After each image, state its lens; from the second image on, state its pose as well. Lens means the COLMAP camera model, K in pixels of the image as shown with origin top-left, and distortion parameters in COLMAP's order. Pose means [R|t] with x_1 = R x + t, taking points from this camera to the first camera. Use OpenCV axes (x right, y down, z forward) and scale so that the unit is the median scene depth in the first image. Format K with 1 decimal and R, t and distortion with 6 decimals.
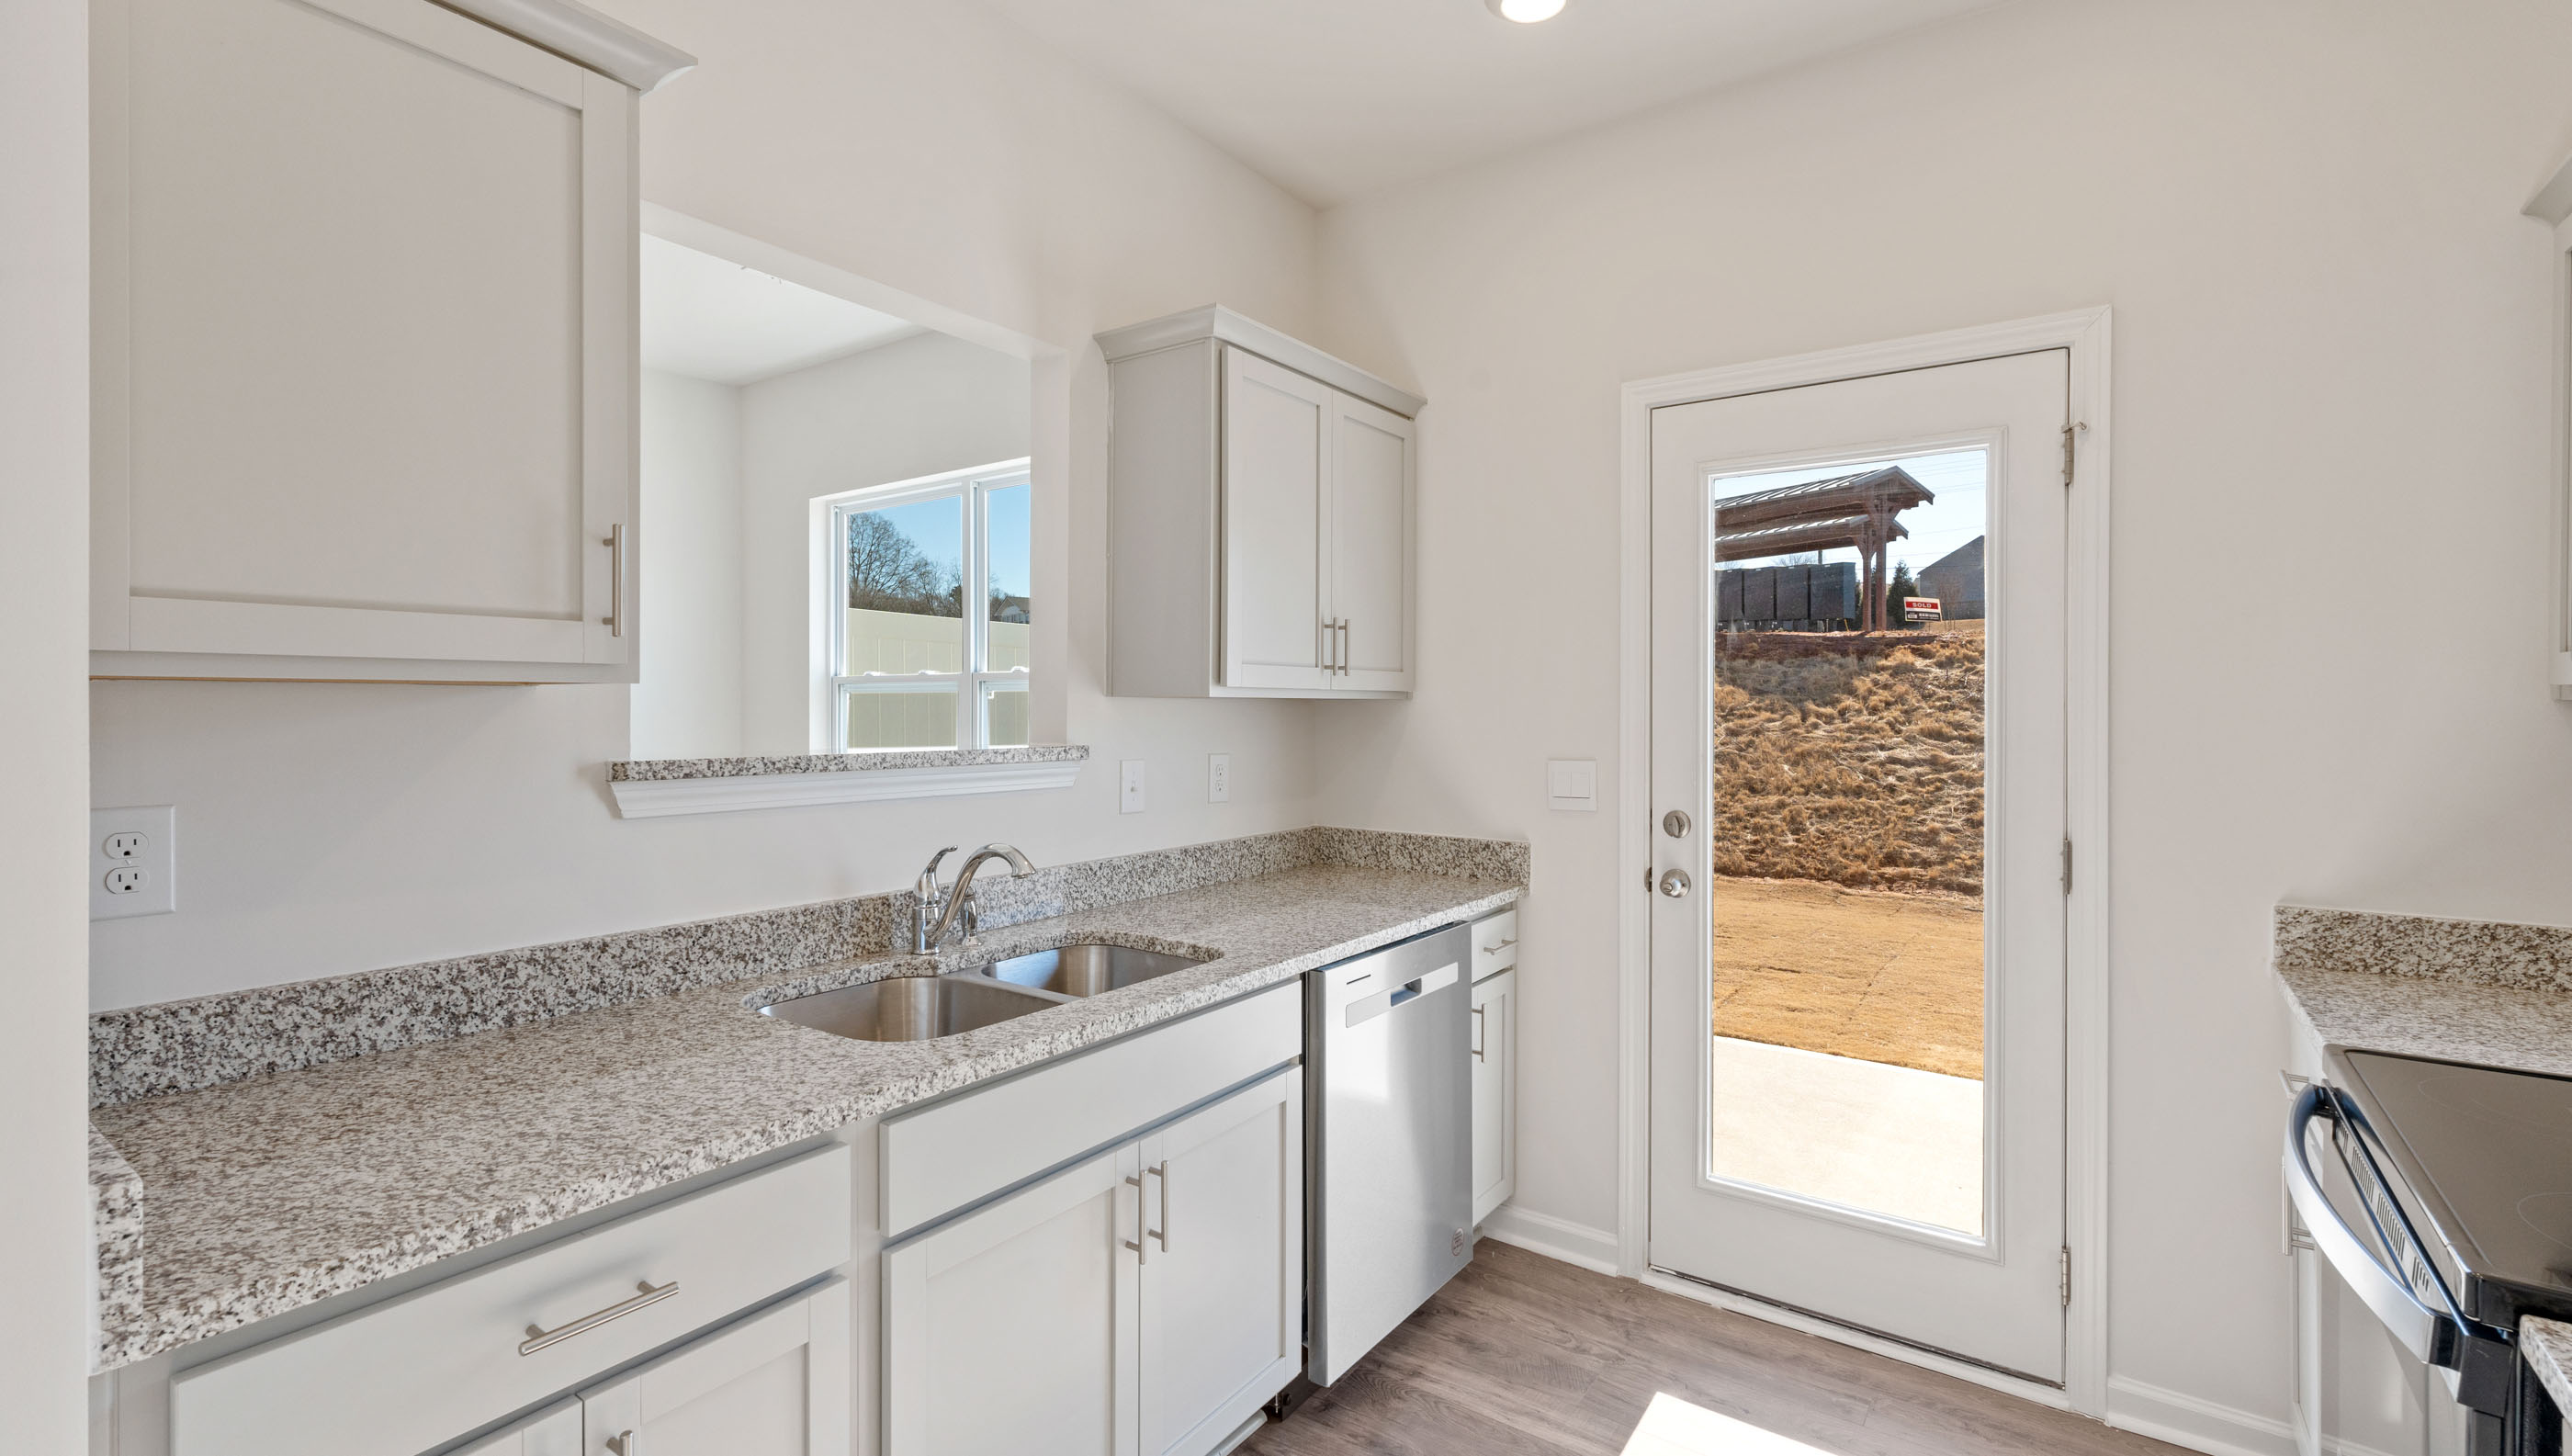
lens RADIAL K [[1120.0, 0, 1290.6], [0, 1120.0, 711.6], [0, 0, 1]] dist [0.000470, 0.000144]
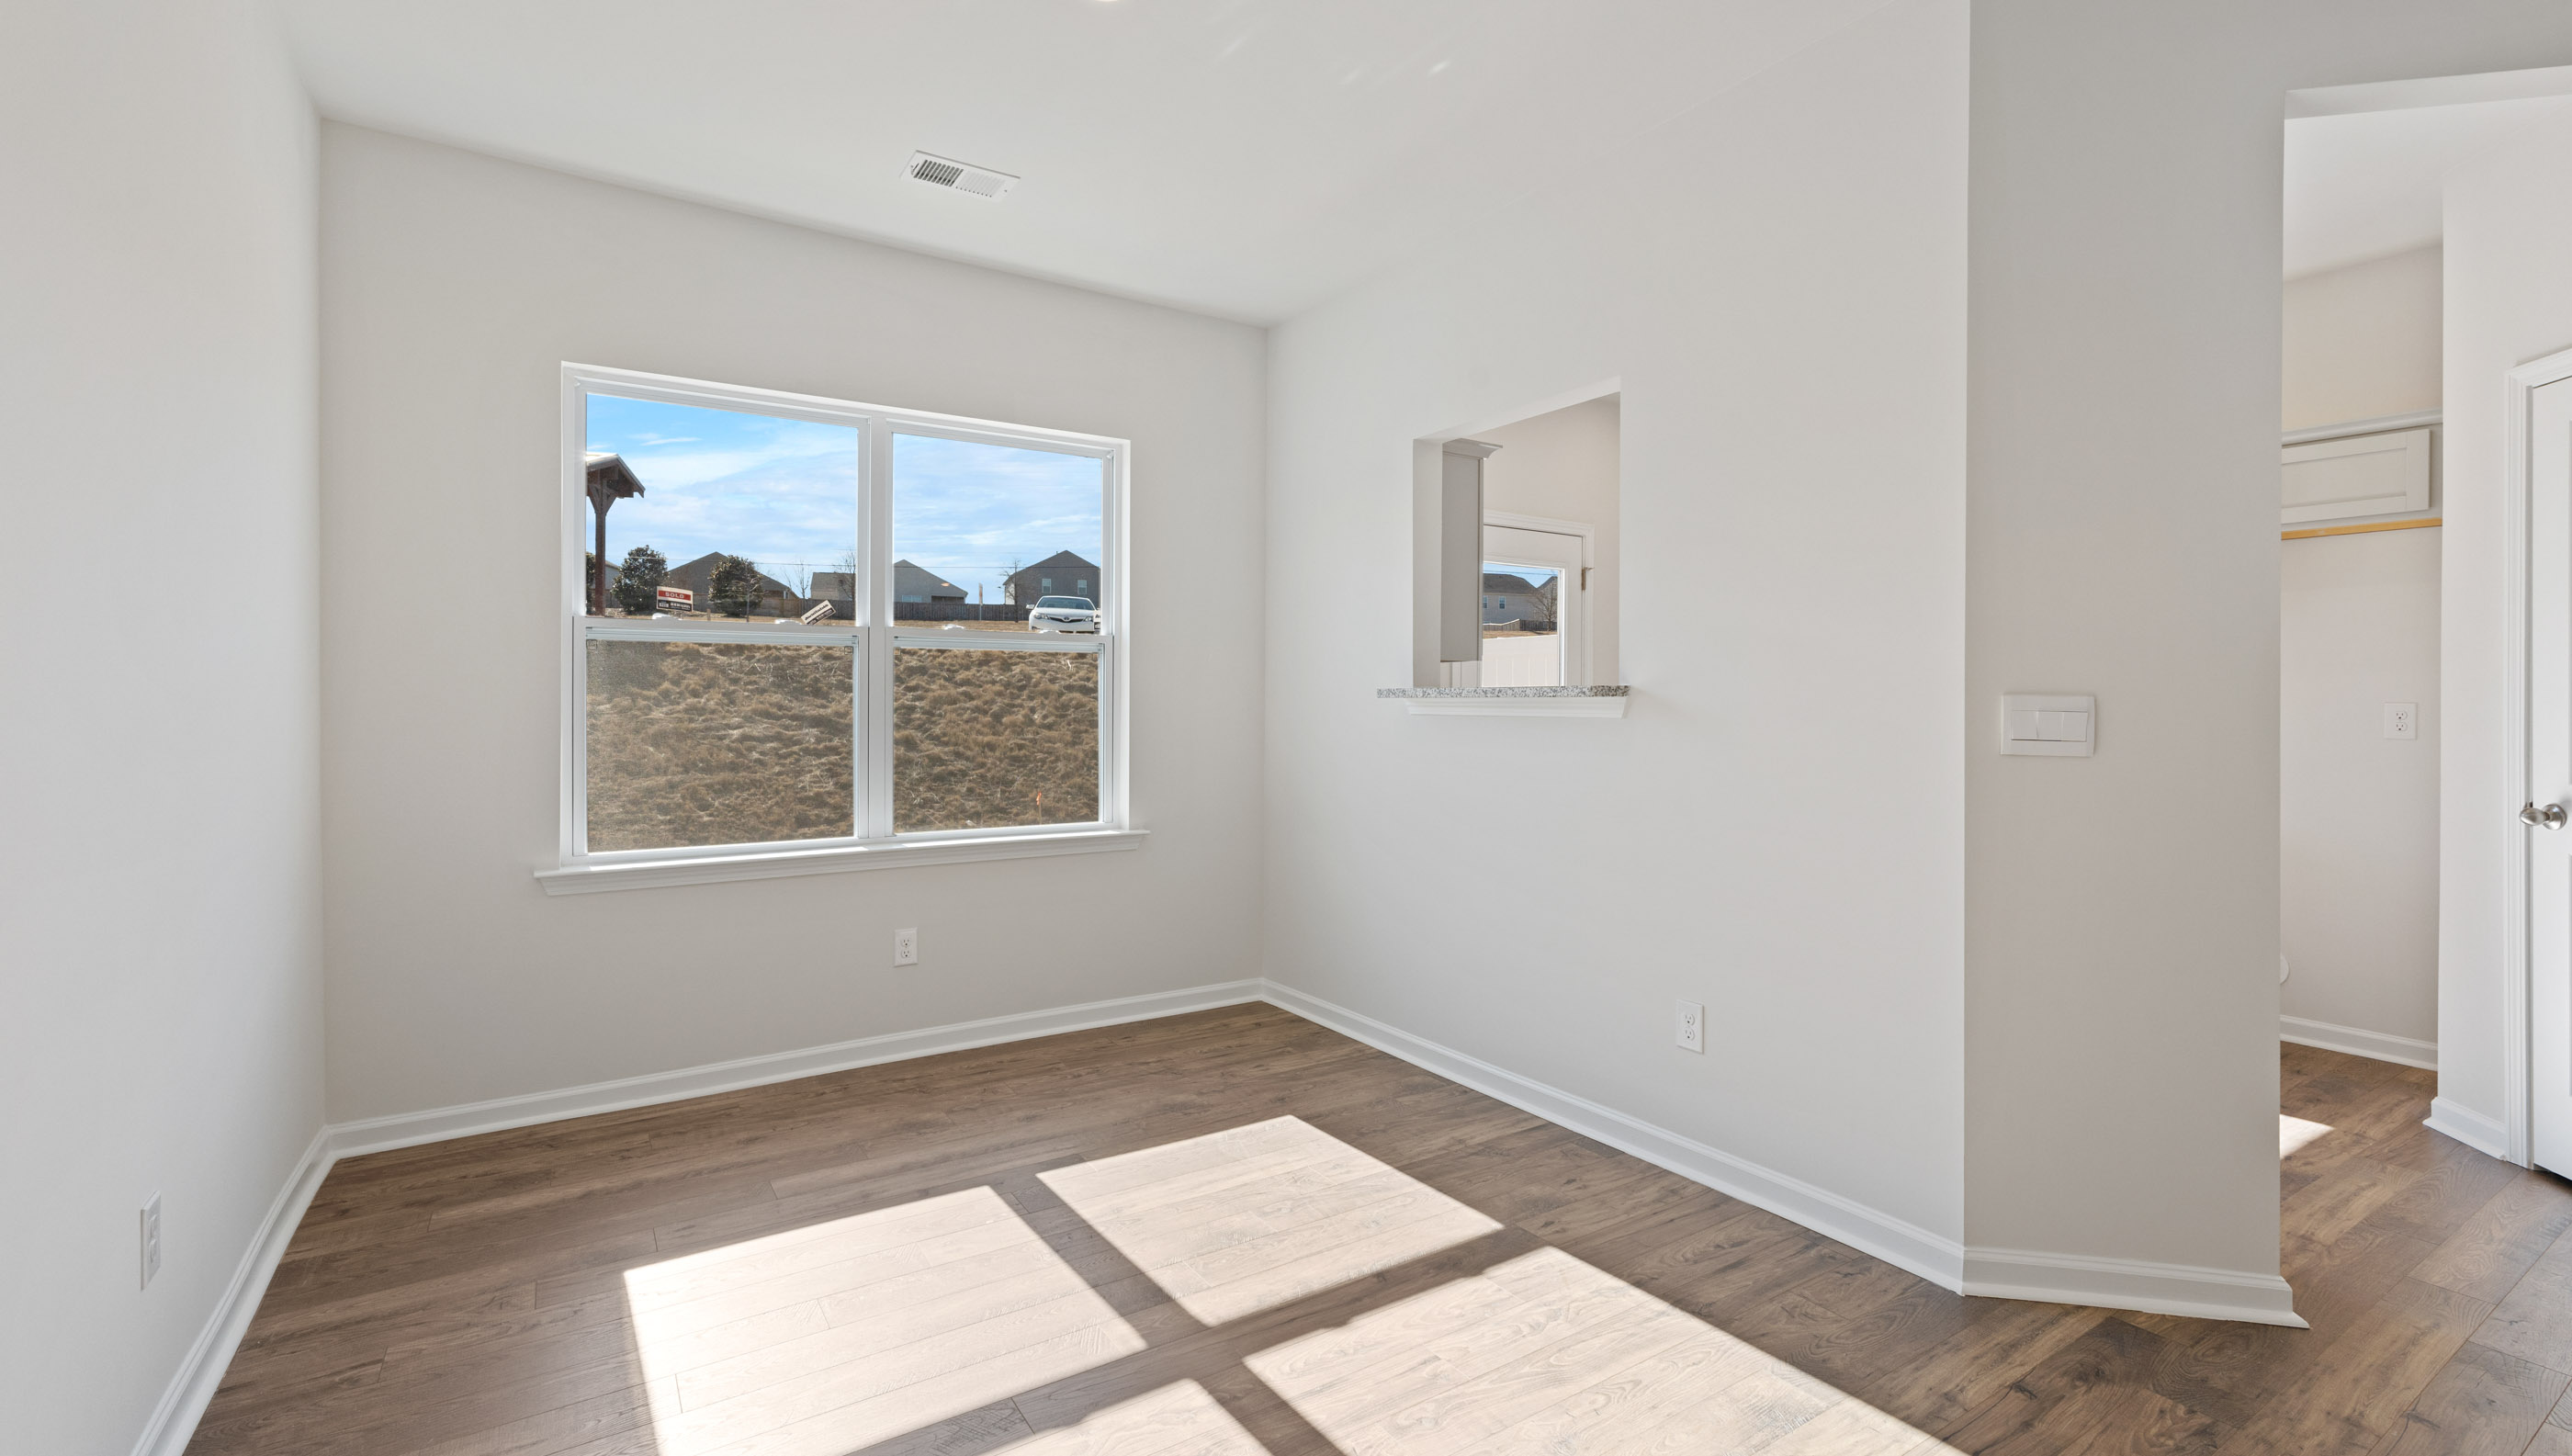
lens RADIAL K [[1130.3, 0, 1279.0], [0, 1130.3, 704.1], [0, 0, 1]] dist [0.002466, 0.000515]
pose [[0.361492, -0.004171, 0.932366, -1.960432], [0.002725, 0.999990, 0.003417, 0.050518], [-0.932371, 0.001306, 0.361500, 0.698601]]
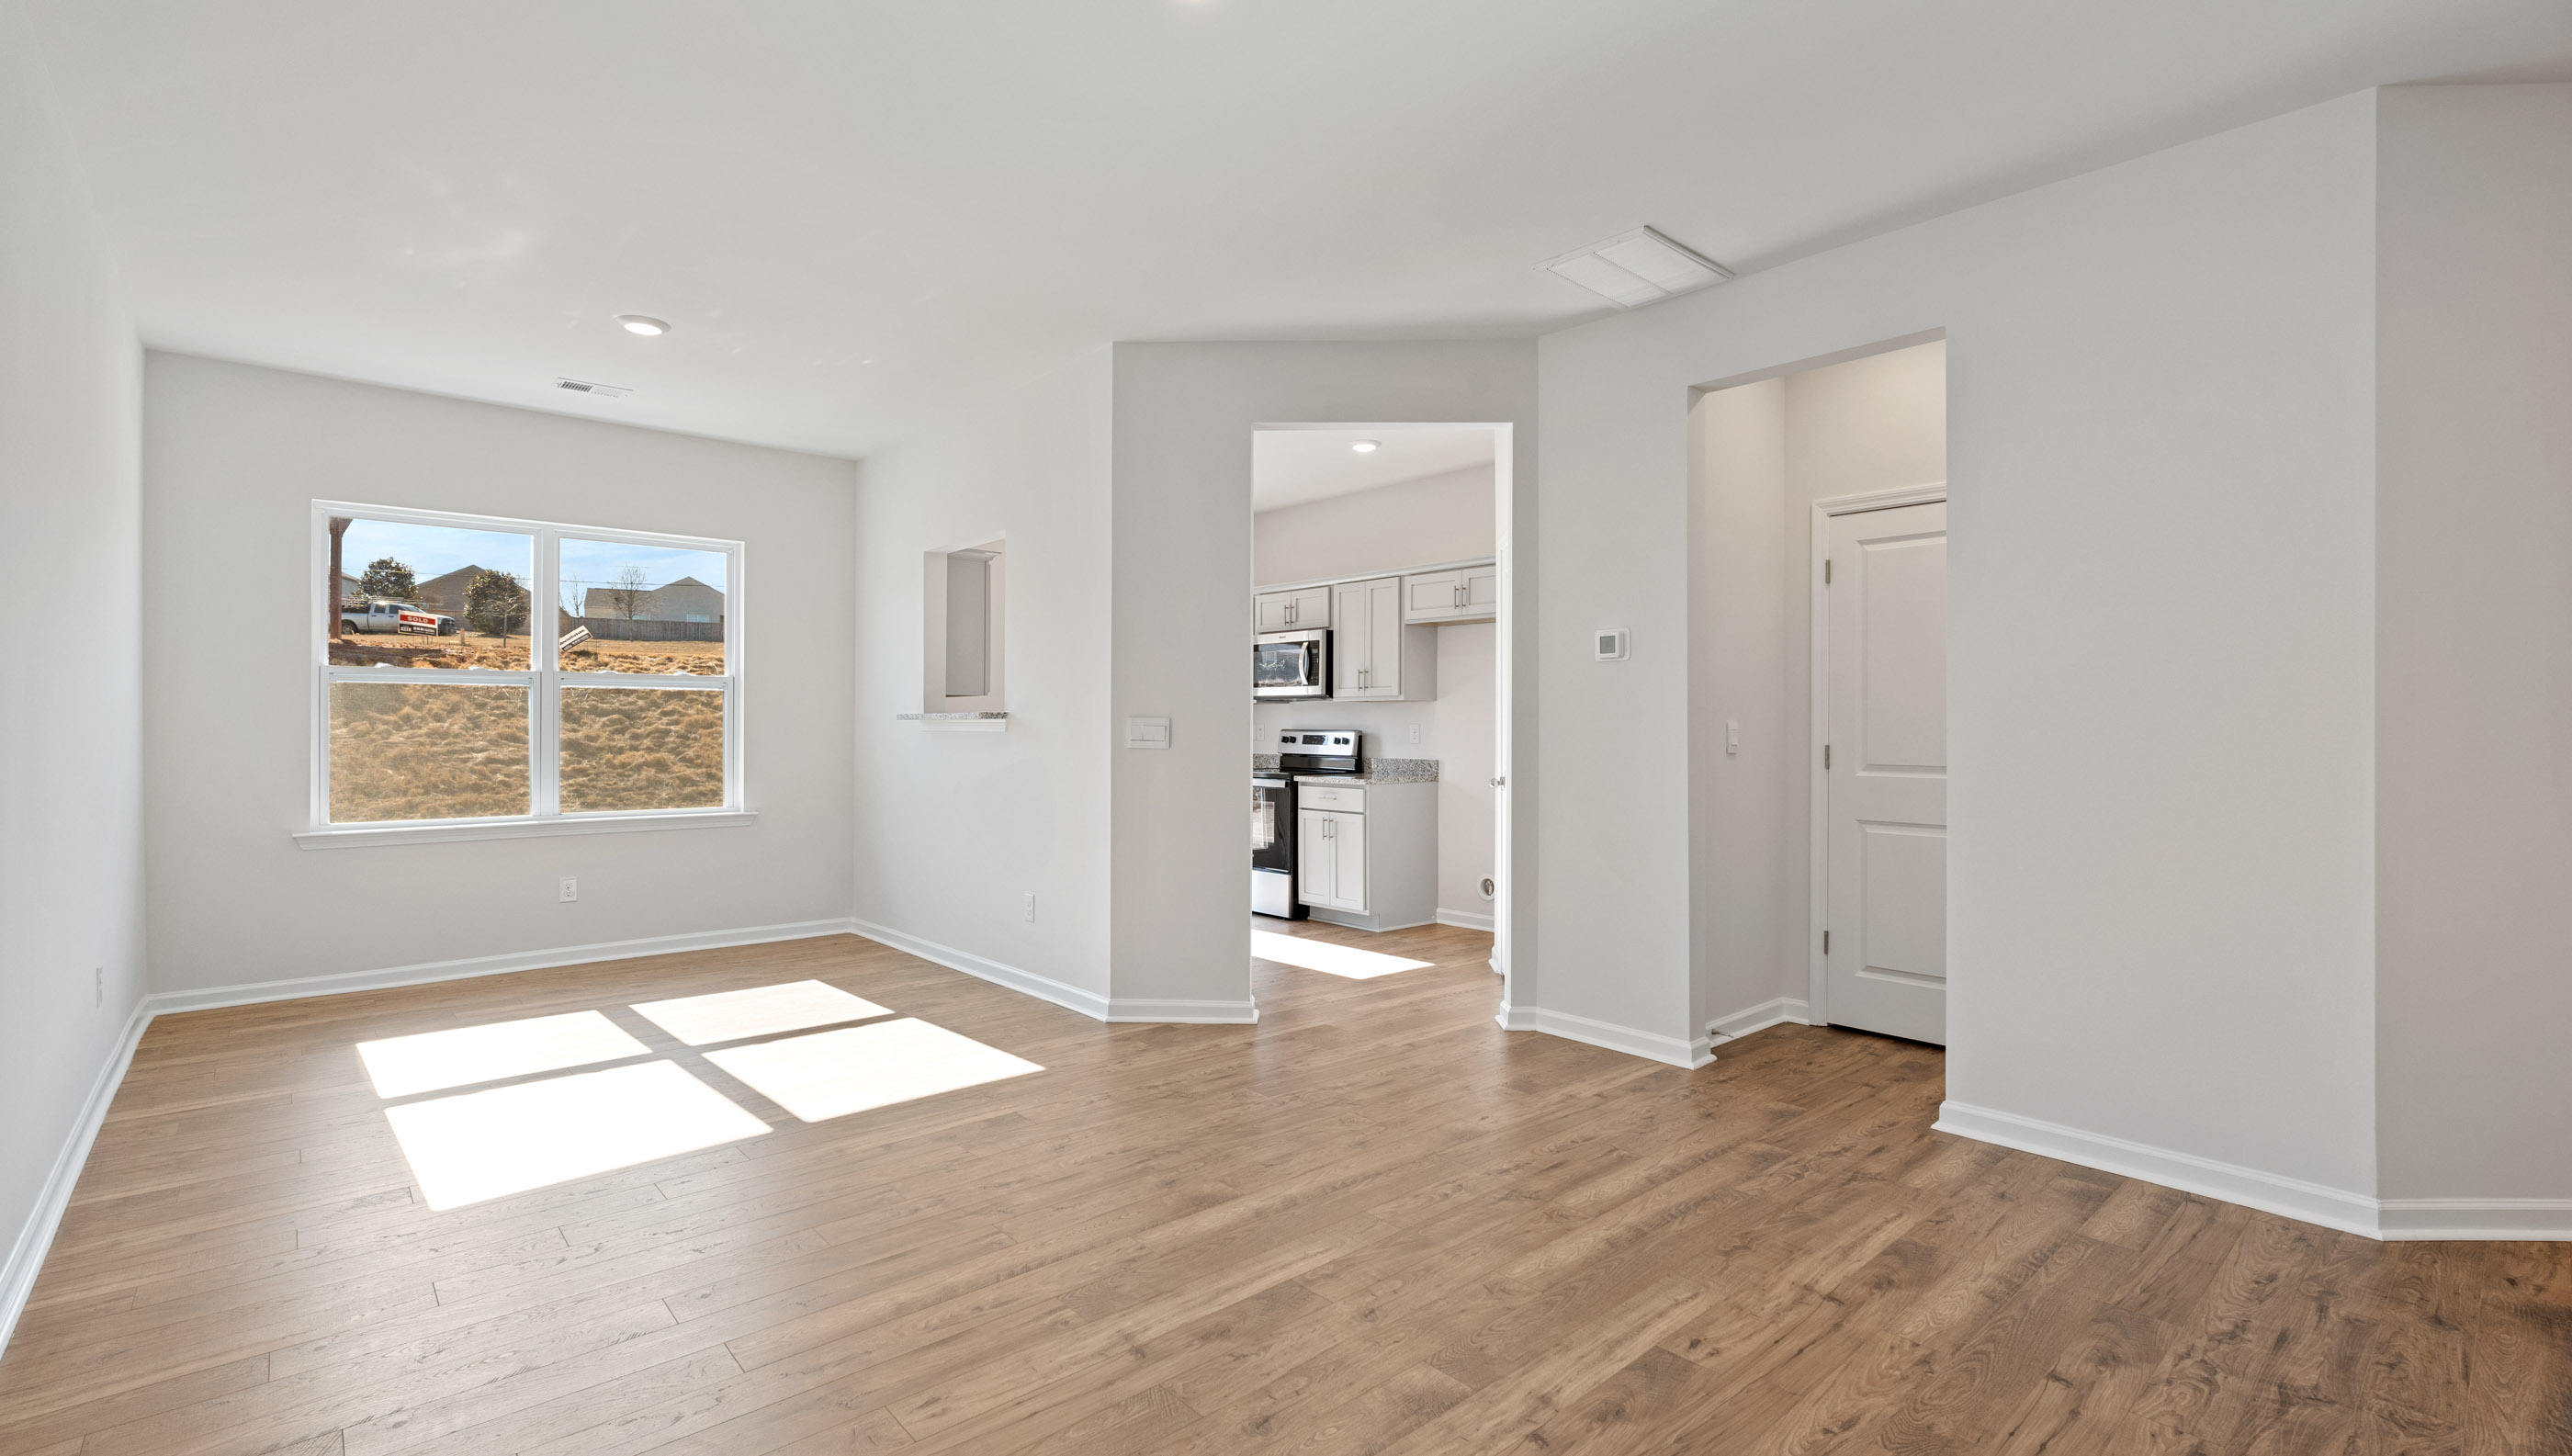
lens RADIAL K [[1154.9, 0, 1286.0], [0, 1154.9, 728.0], [0, 0, 1]] dist [-0.005930, -0.000686]
pose [[0.217110, -0.003597, 0.976140, -2.744811], [0.003538, 0.999990, 0.002899, 0.061211], [-0.976141, 0.002824, 0.217121, -0.297493]]
